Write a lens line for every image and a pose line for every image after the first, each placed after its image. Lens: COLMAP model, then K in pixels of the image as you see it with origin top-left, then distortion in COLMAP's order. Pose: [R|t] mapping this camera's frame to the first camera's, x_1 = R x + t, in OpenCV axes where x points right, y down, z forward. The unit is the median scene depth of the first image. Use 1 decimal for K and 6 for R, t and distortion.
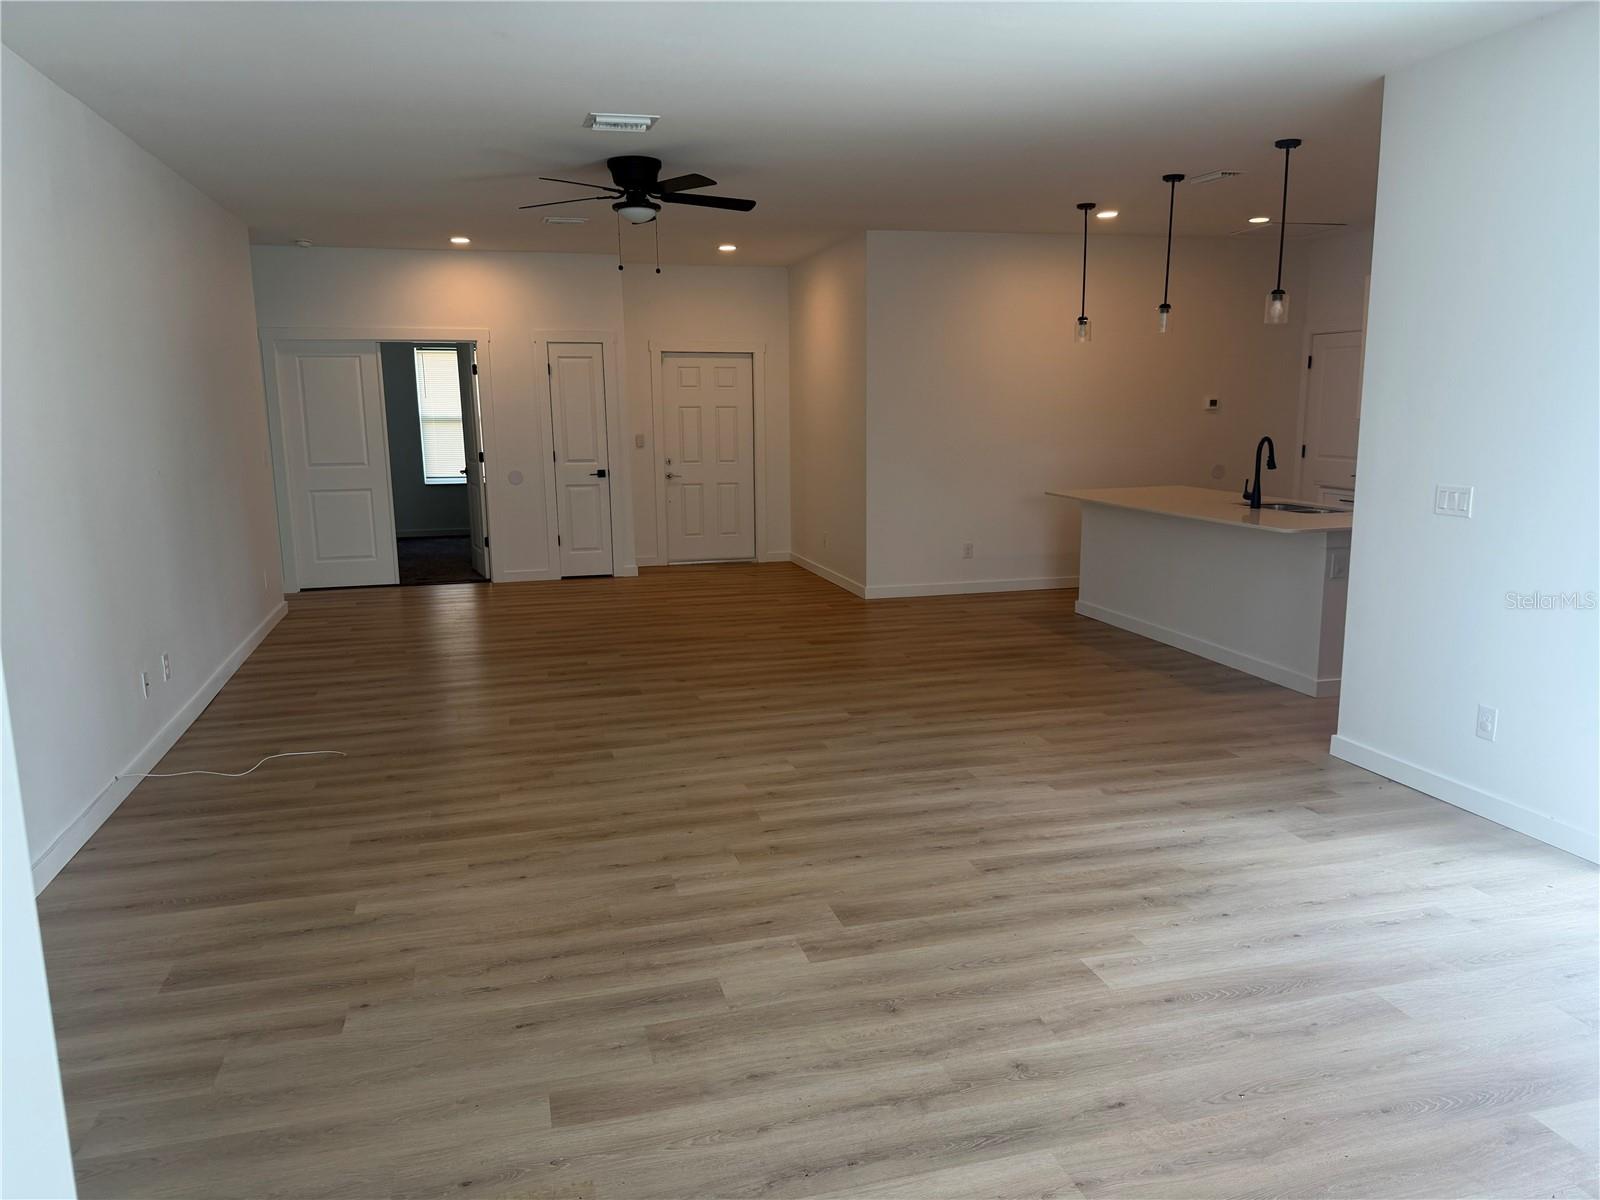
lens RADIAL K [[1118.6, 0, 804.4], [0, 1118.6, 600.6], [0, 0, 1]] dist [0.145832, -0.266433]
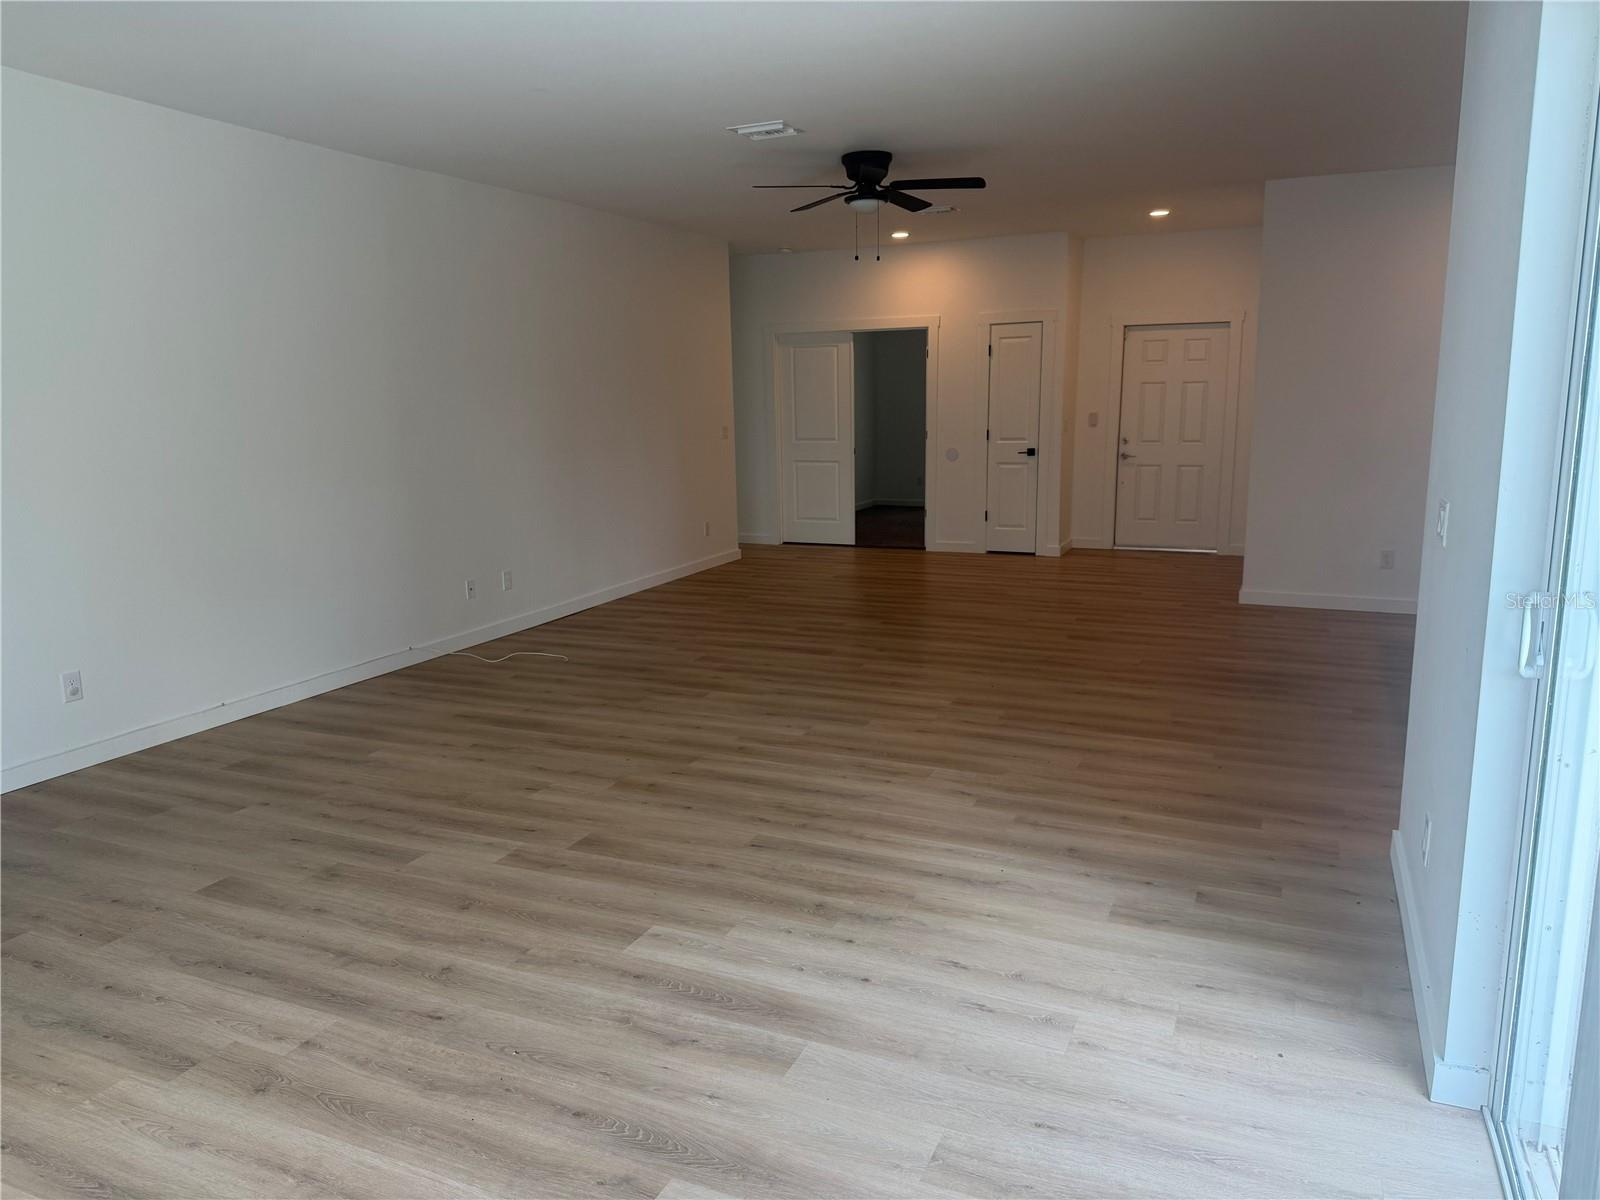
lens RADIAL K [[1118.6, 0, 804.4], [0, 1118.6, 600.6], [0, 0, 1]] dist [0.145832, -0.266433]
pose [[0.769987, 0.115332, -0.627550, 0.707214], [-0.102561, 0.993111, 0.056676, -0.038534], [0.629763, 0.020722, 0.776511, 0.203029]]
